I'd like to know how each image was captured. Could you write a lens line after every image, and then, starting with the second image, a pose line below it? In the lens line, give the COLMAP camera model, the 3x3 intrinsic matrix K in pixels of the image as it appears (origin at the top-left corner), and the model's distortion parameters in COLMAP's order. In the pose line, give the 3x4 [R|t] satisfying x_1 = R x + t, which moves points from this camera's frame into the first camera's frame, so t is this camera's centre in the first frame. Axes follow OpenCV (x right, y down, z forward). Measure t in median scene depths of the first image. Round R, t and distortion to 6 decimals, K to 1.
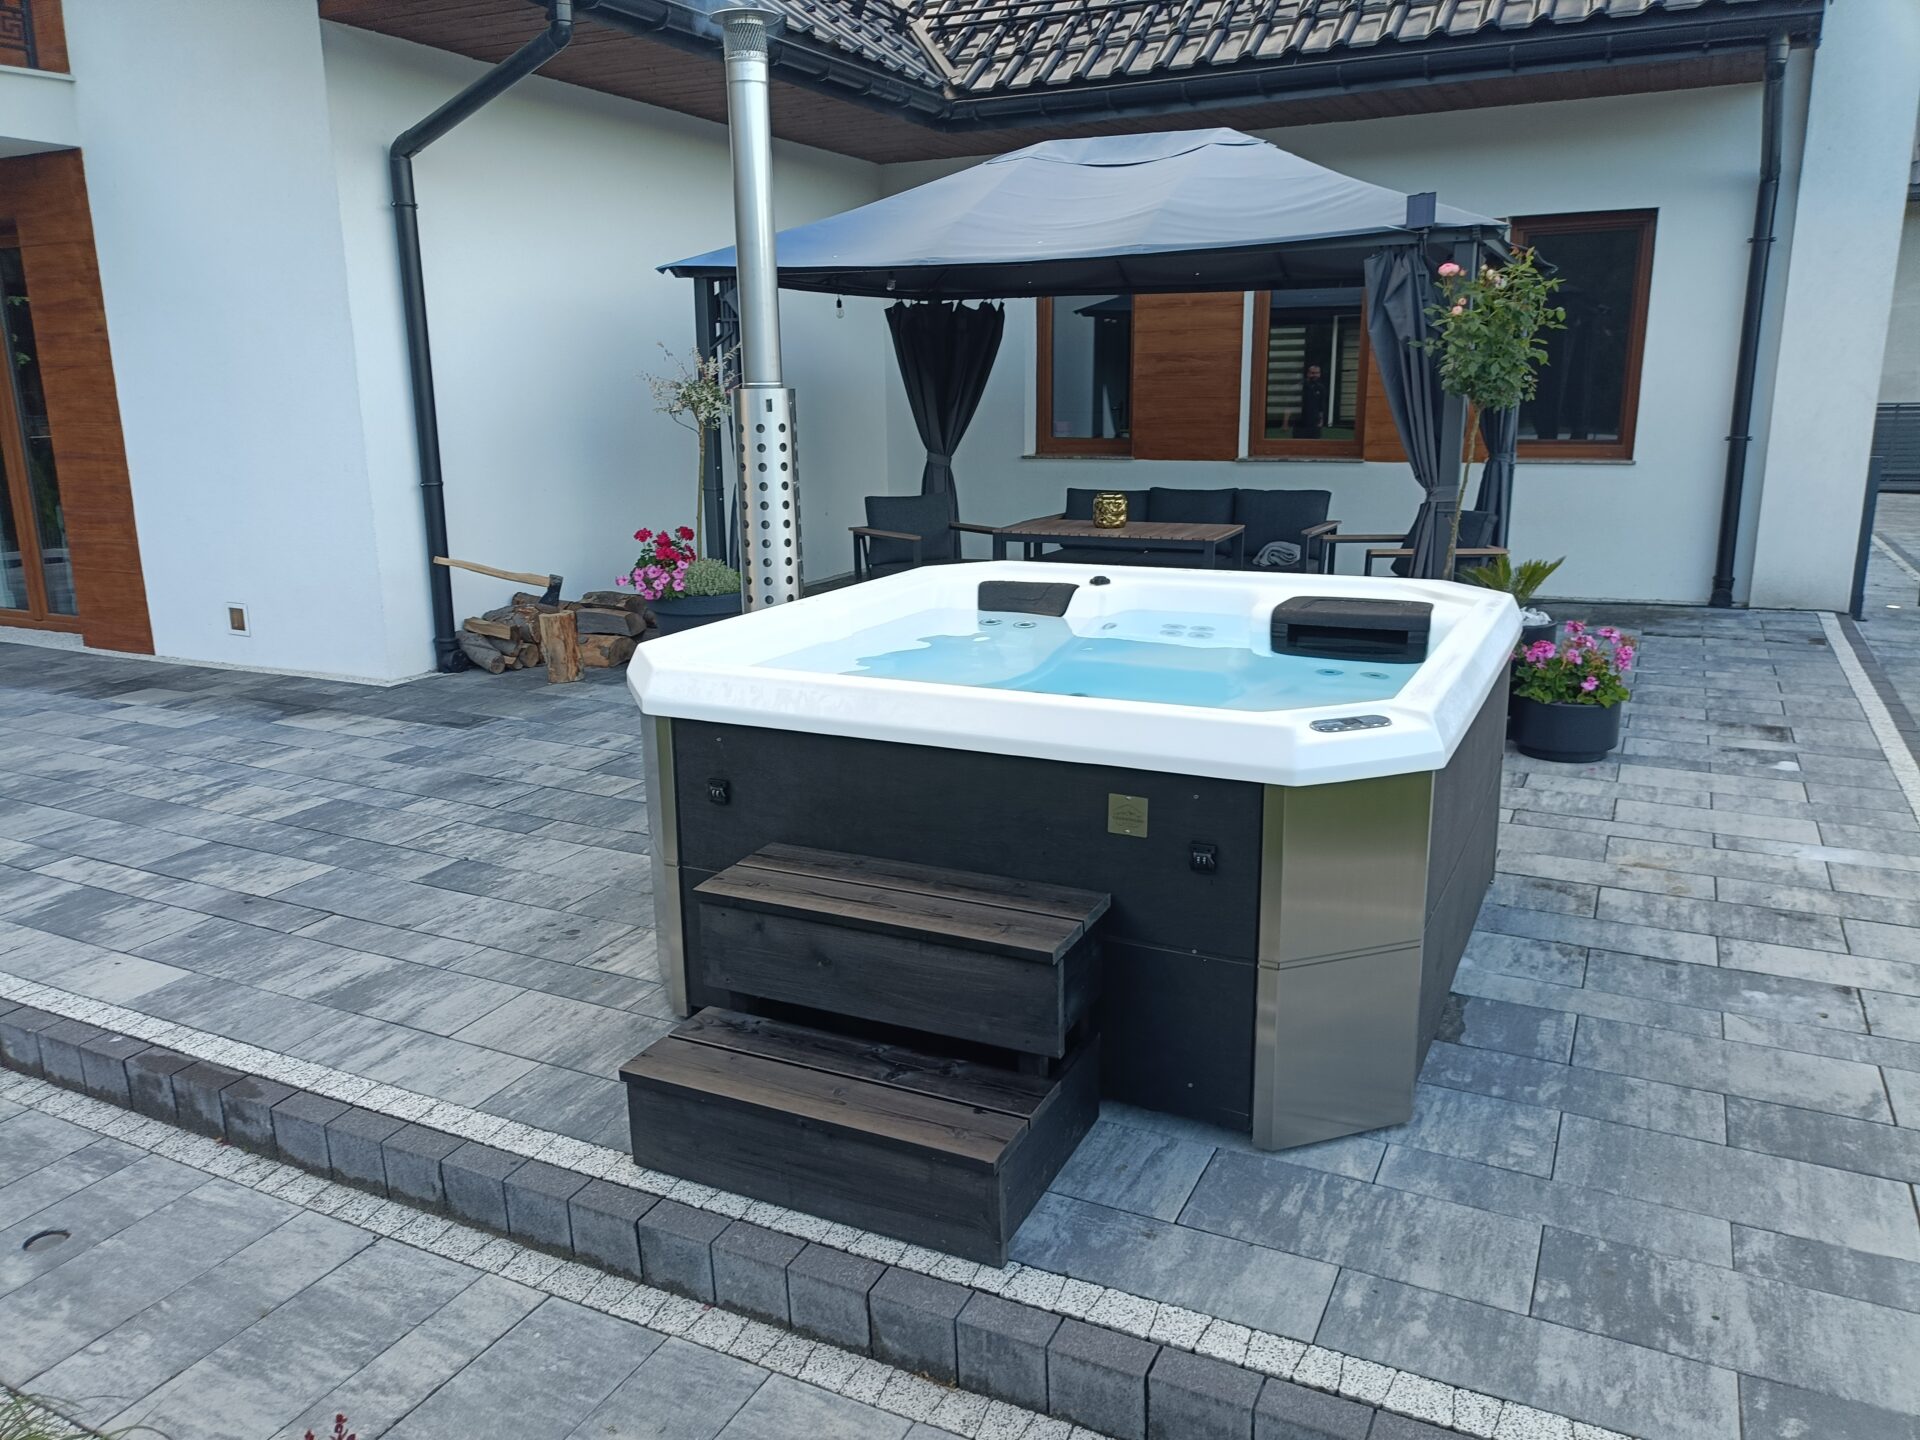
lens RADIAL K [[1410.1, 0, 948.7], [0, 1410.1, 723.6], [0, 0, 1]] dist [0.030877, -0.023025]
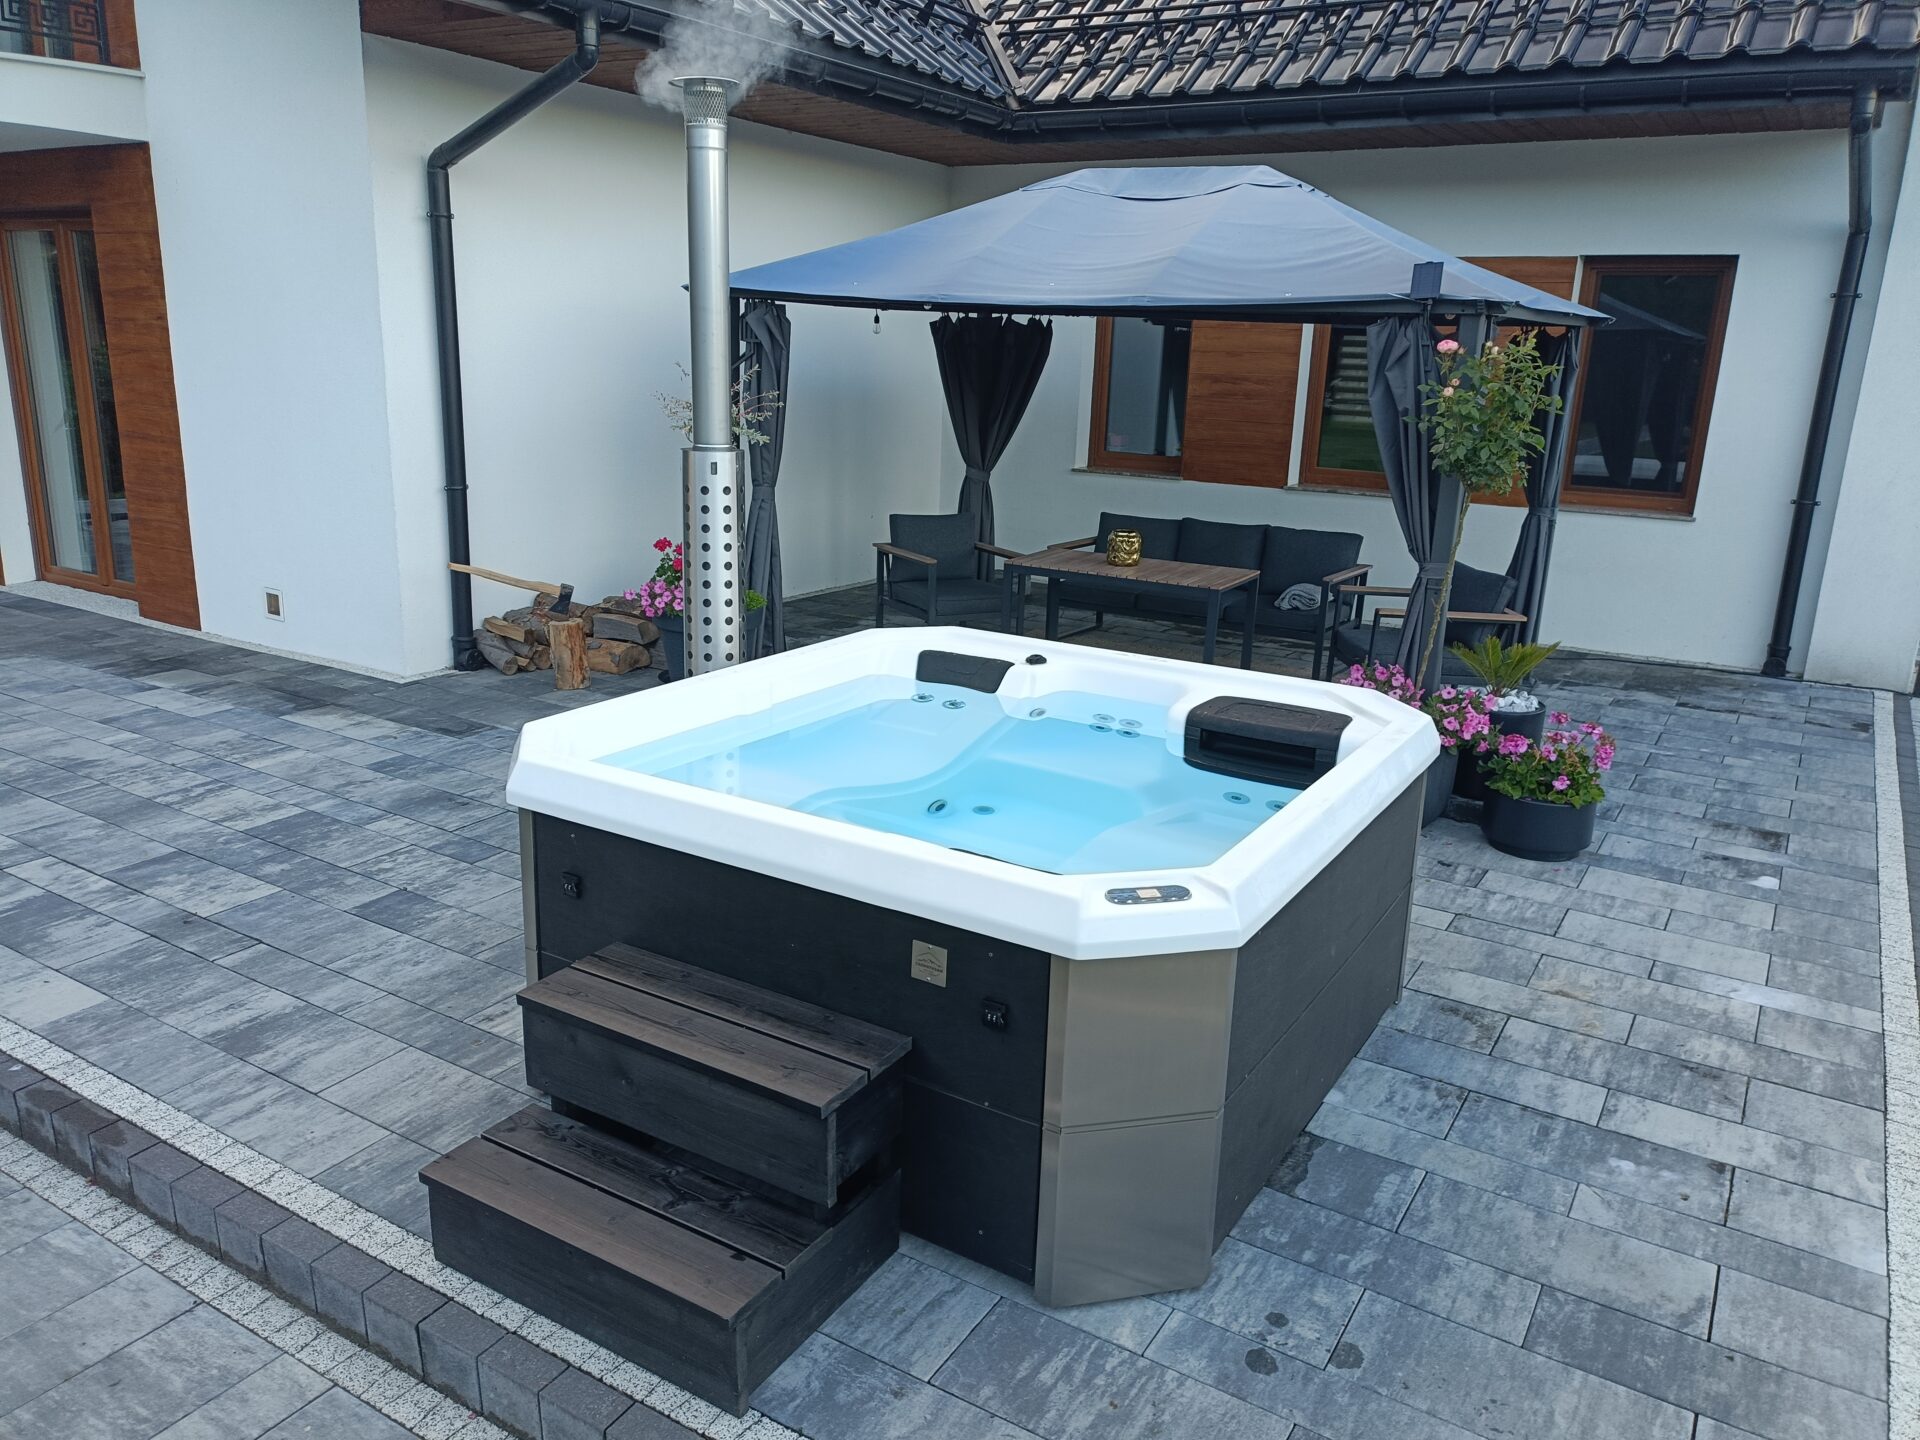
lens RADIAL K [[1401.5, 0, 949.3], [0, 1401.5, 722.9], [0, 0, 1]] dist [0.044522, -0.039332]
pose [[0.994863, 0.067566, -0.075377, 0.134413], [-0.065489, 0.997411, 0.029691, -0.089110], [0.077188, -0.024602, 0.996713, 0.007820]]
